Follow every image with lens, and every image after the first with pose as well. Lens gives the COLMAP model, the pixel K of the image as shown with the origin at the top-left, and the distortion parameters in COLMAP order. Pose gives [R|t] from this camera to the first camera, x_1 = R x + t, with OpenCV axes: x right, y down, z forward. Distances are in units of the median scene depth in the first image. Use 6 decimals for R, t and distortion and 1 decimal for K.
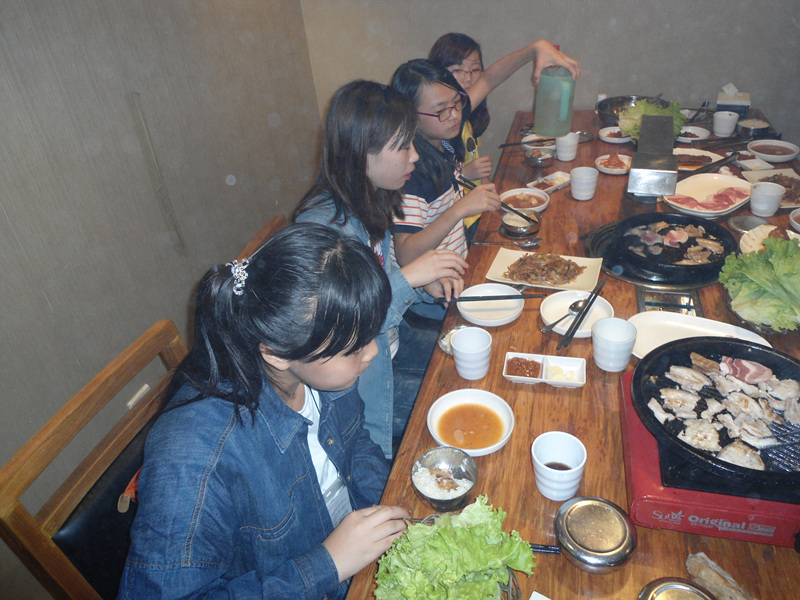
lens RADIAL K [[588.2, 0, 400.6], [0, 588.2, 270.8], [0, 0, 1]] dist [-0.000826, -0.025867]
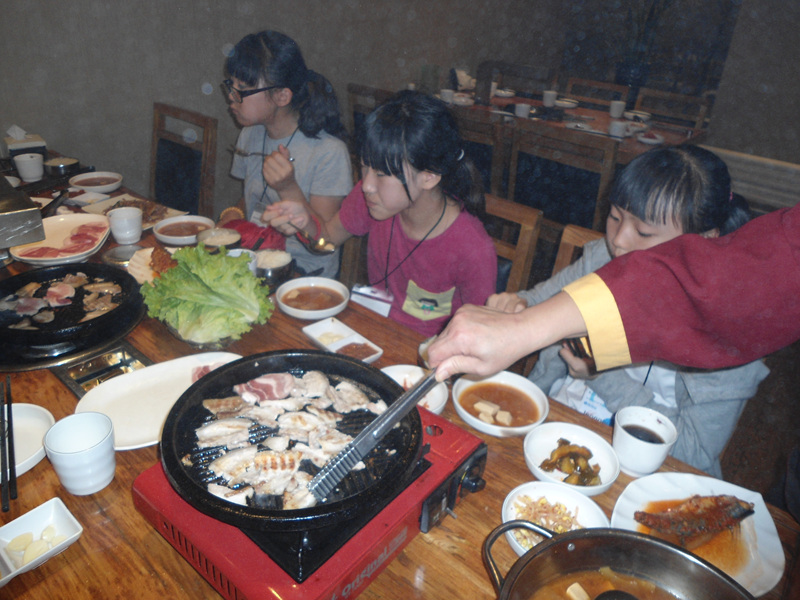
lens RADIAL K [[588.2, 0, 400.6], [0, 588.2, 270.8], [0, 0, 1]] dist [-0.000826, -0.025867]
pose [[0.435929, -0.300450, 0.848349, 0.009776], [0.386451, 0.913794, 0.125048, -0.007457], [-0.812787, 0.273333, 0.514458, 0.231041]]
